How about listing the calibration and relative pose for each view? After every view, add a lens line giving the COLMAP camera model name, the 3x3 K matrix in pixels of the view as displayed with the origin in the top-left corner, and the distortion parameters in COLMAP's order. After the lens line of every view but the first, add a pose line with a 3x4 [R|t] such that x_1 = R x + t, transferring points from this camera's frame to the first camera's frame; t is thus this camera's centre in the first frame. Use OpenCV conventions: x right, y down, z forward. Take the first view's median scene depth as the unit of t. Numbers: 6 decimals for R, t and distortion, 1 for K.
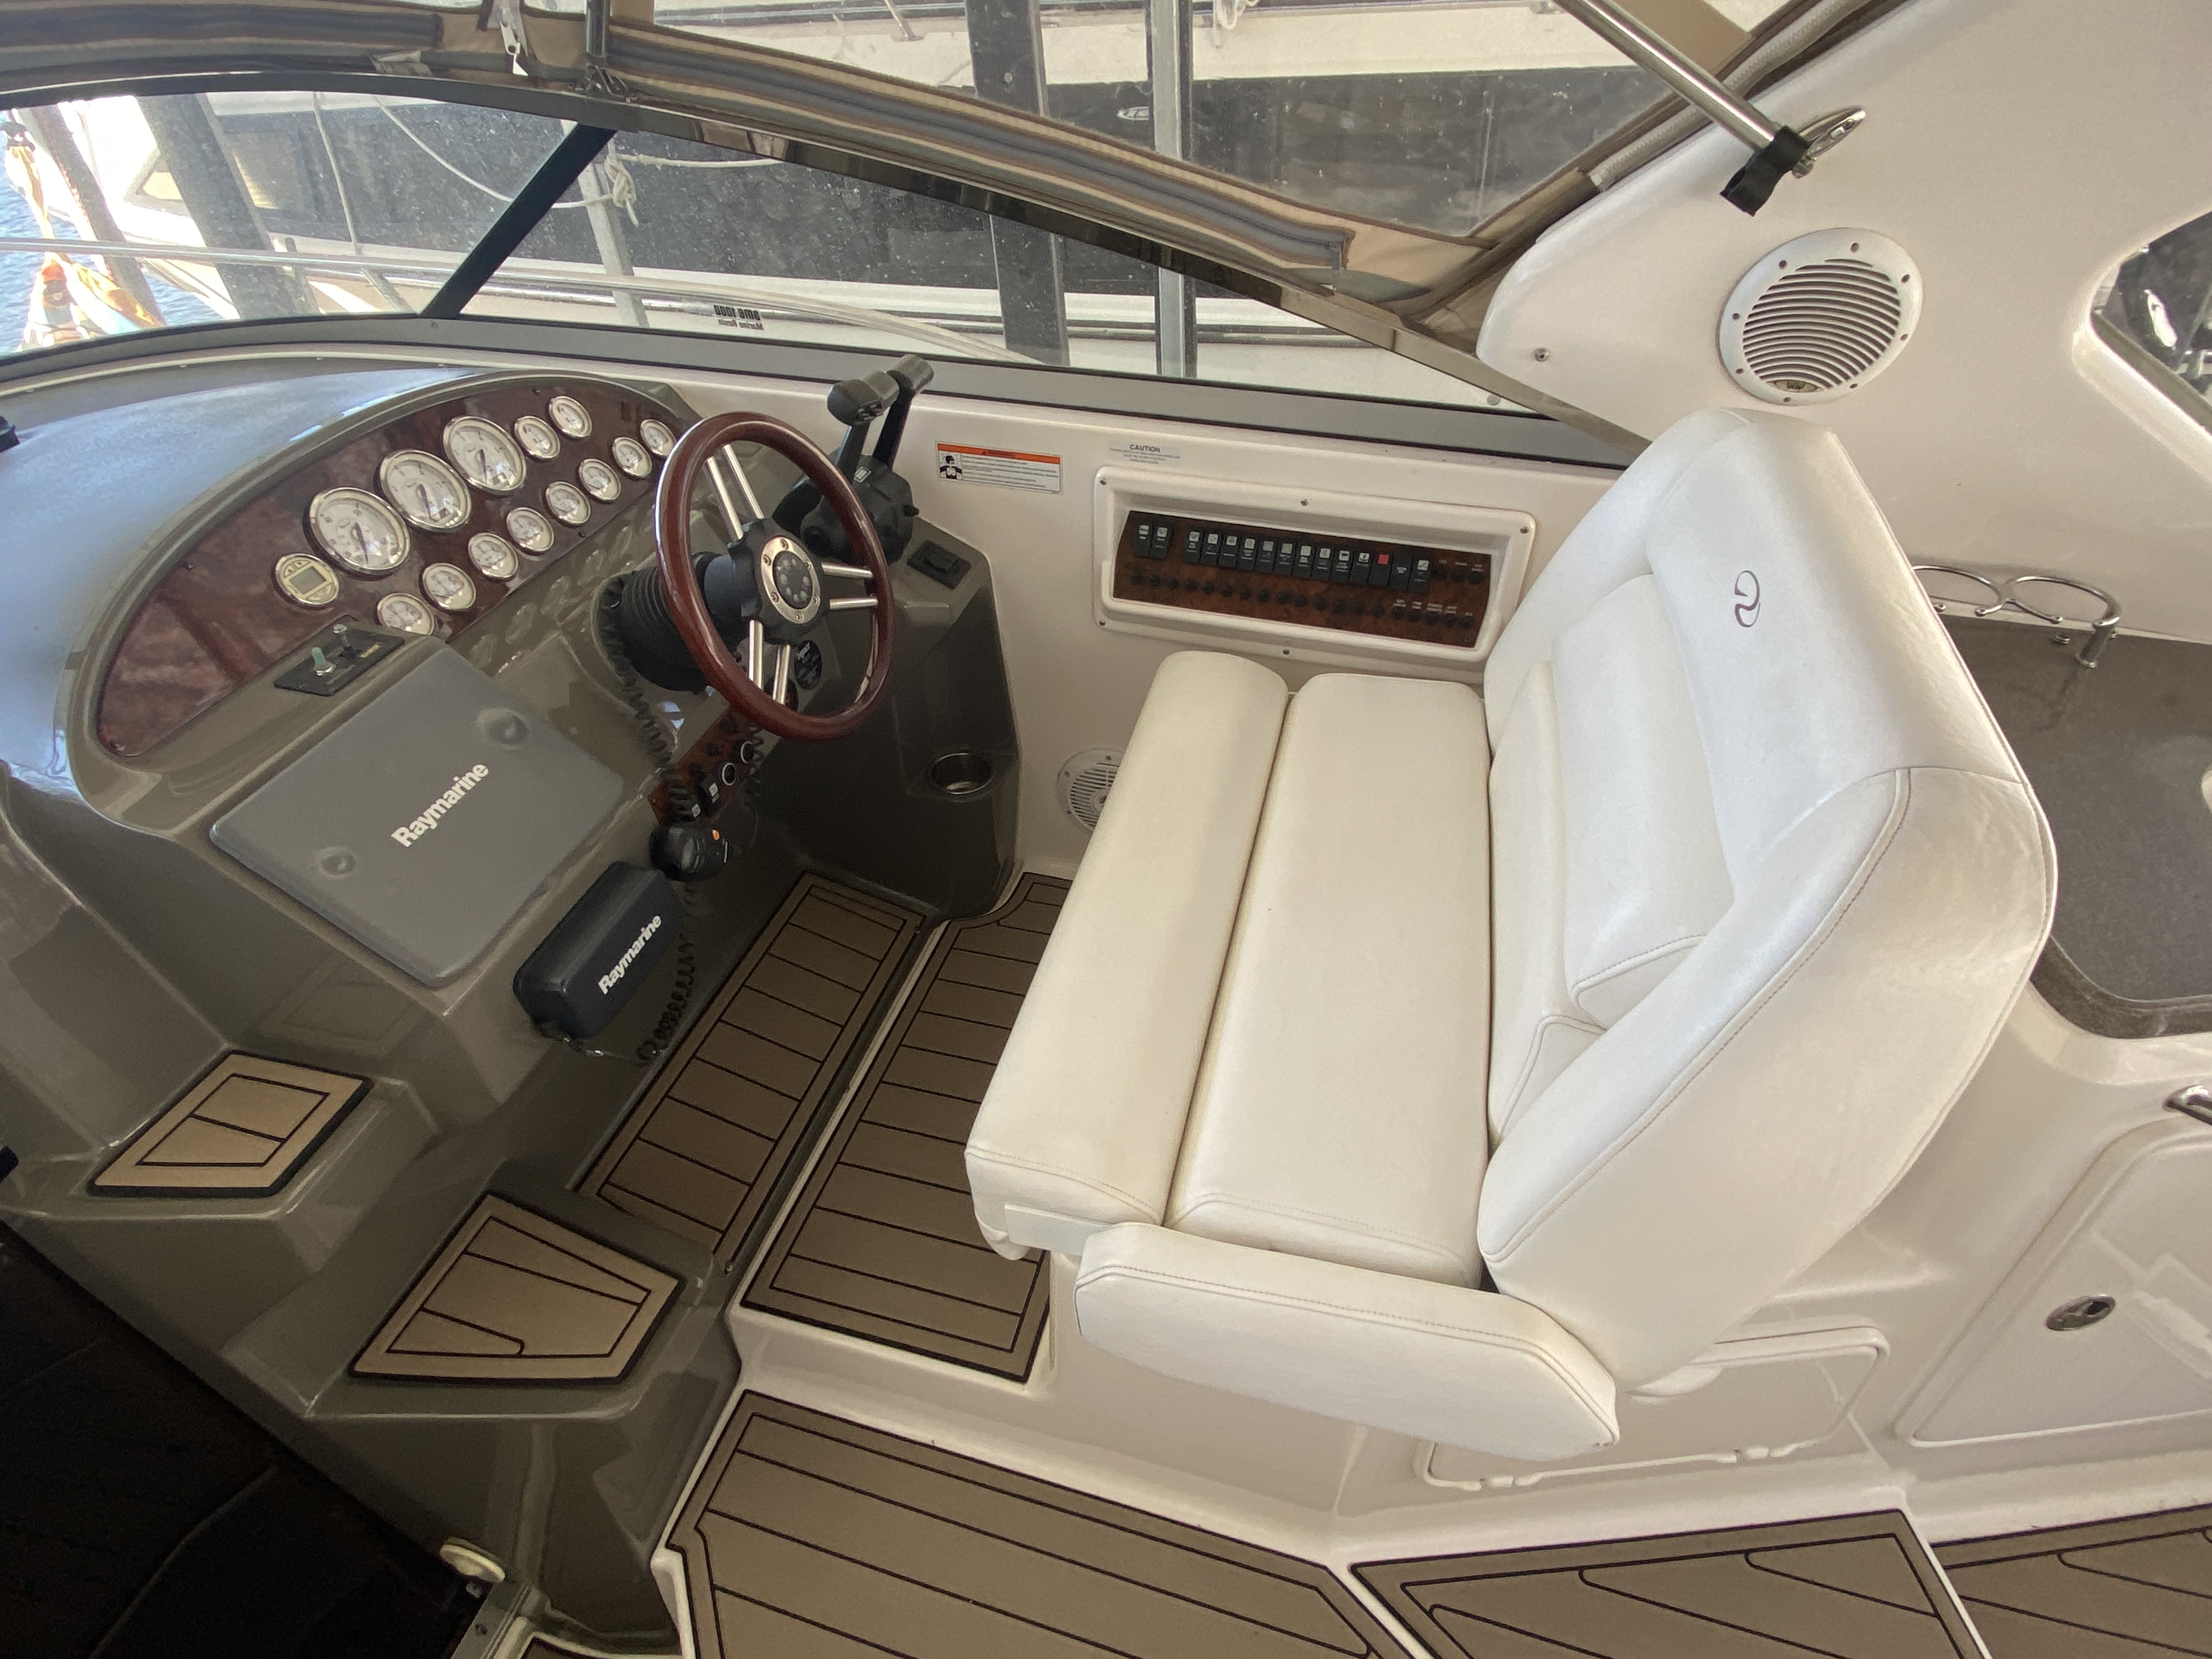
lens RADIAL K [[1157.1, 0, 1095.3], [0, 1157.1, 822.4], [0, 0, 1]] dist [0.037294, -0.035171]
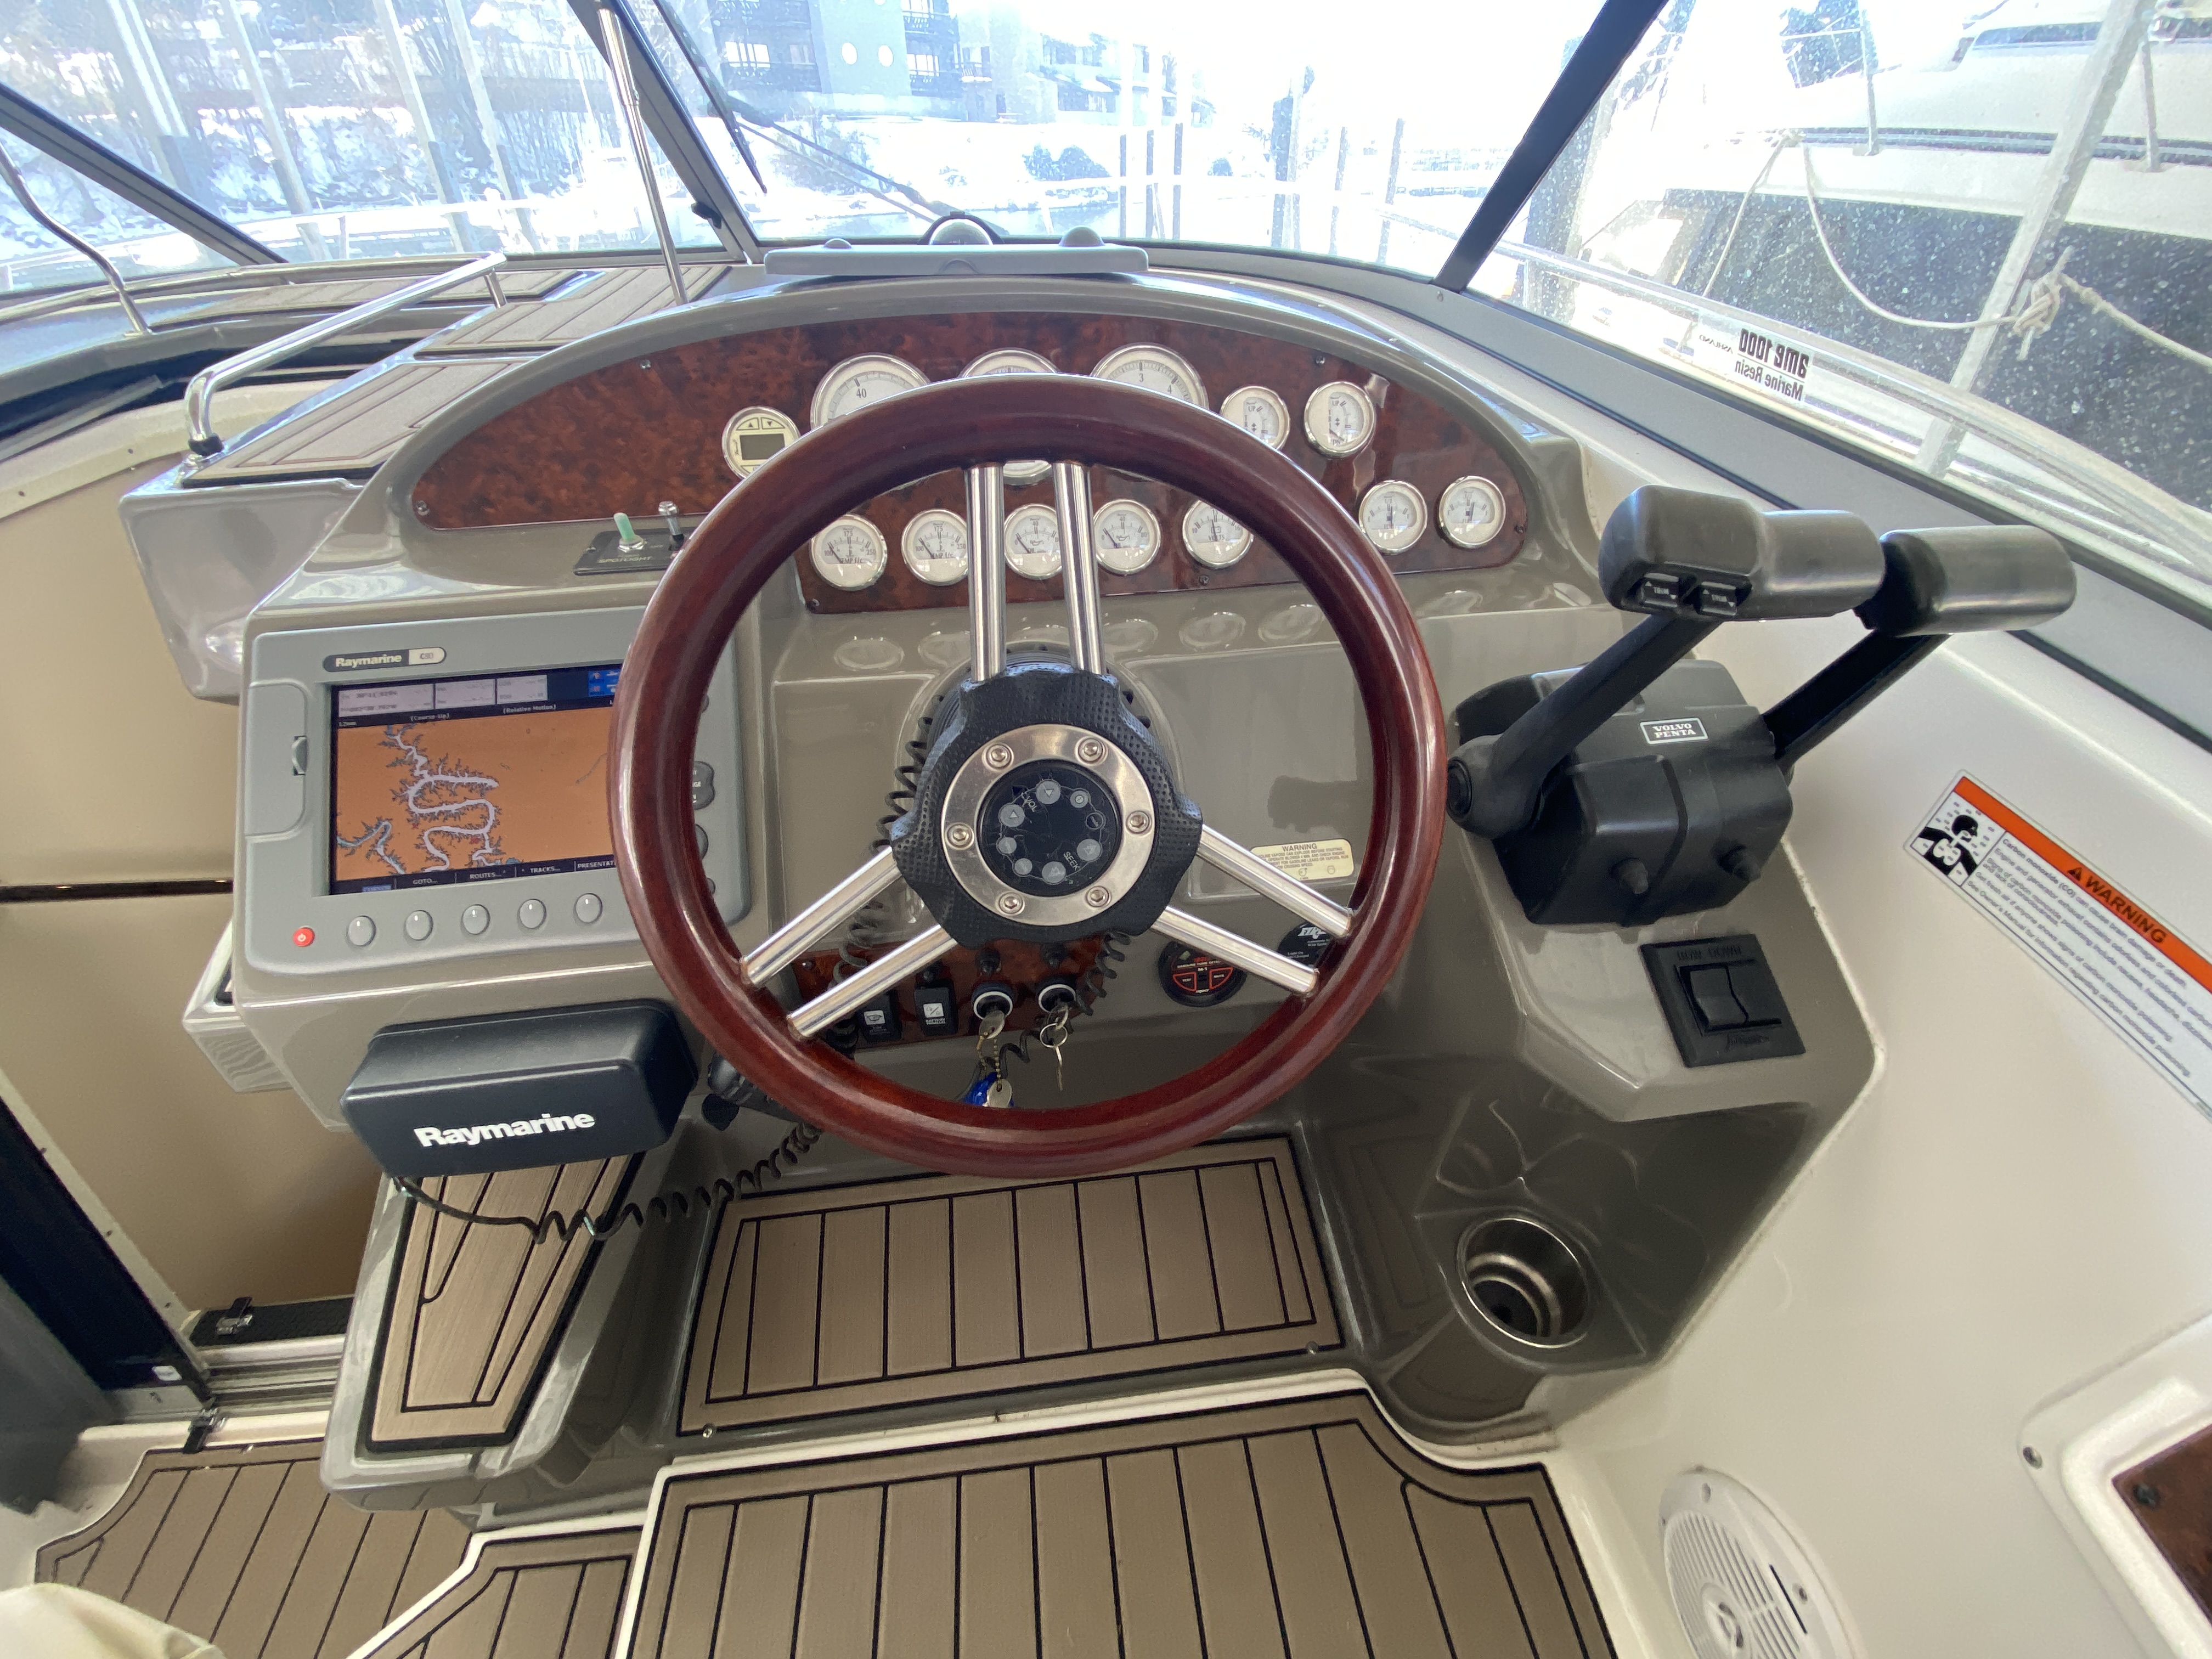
lens RADIAL K [[888.0, 0, 1113.0], [0, 888.0, 820.8], [0, 0, 1]] dist [0.042949, -0.029534]
pose [[0.379642, 0.592888, -0.710180, -0.028823], [-0.585750, 0.748230, 0.311528, -0.290724], [0.716079, 0.297719, 0.631343, 0.738419]]
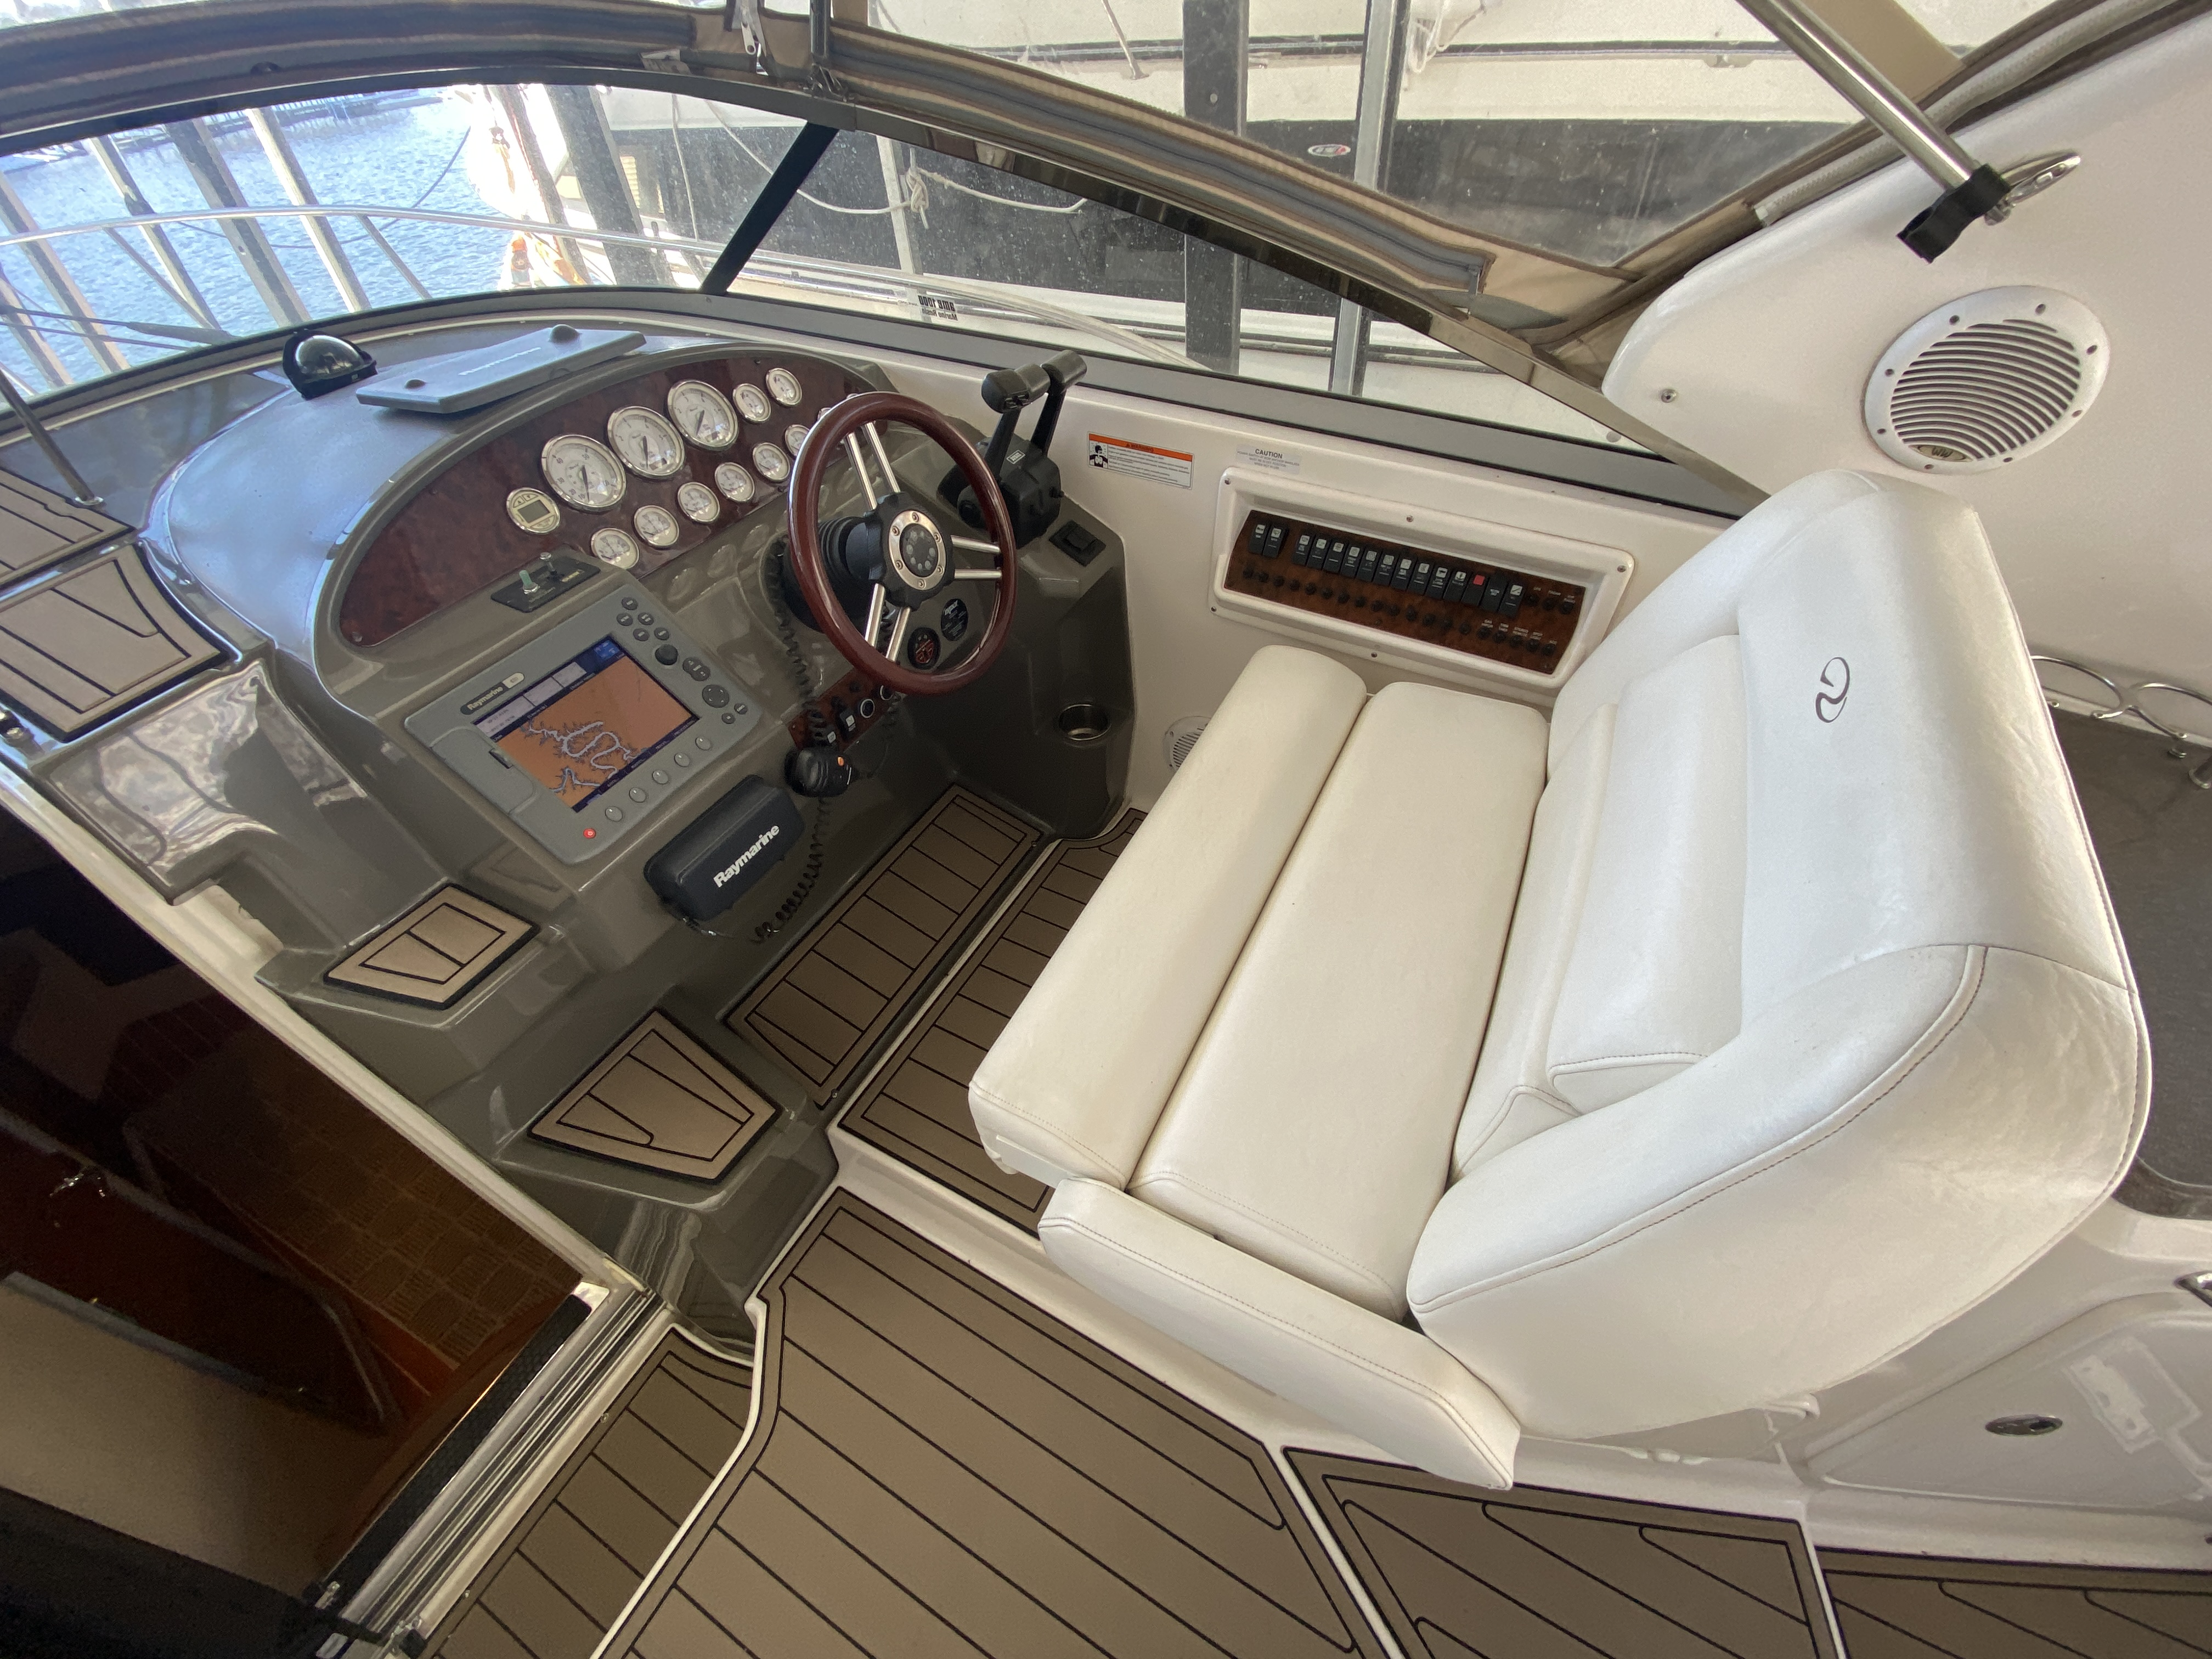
lens RADIAL K [[884.5, 0, 1103.1], [0, 884.5, 822.6], [0, 0, 1]] dist [0.016696, -0.016963]
pose [[0.976744, 0.150099, -0.153104, 0.079896], [-0.133635, 0.984598, 0.112735, -0.061392], [0.167667, -0.089653, 0.981759, 0.139193]]
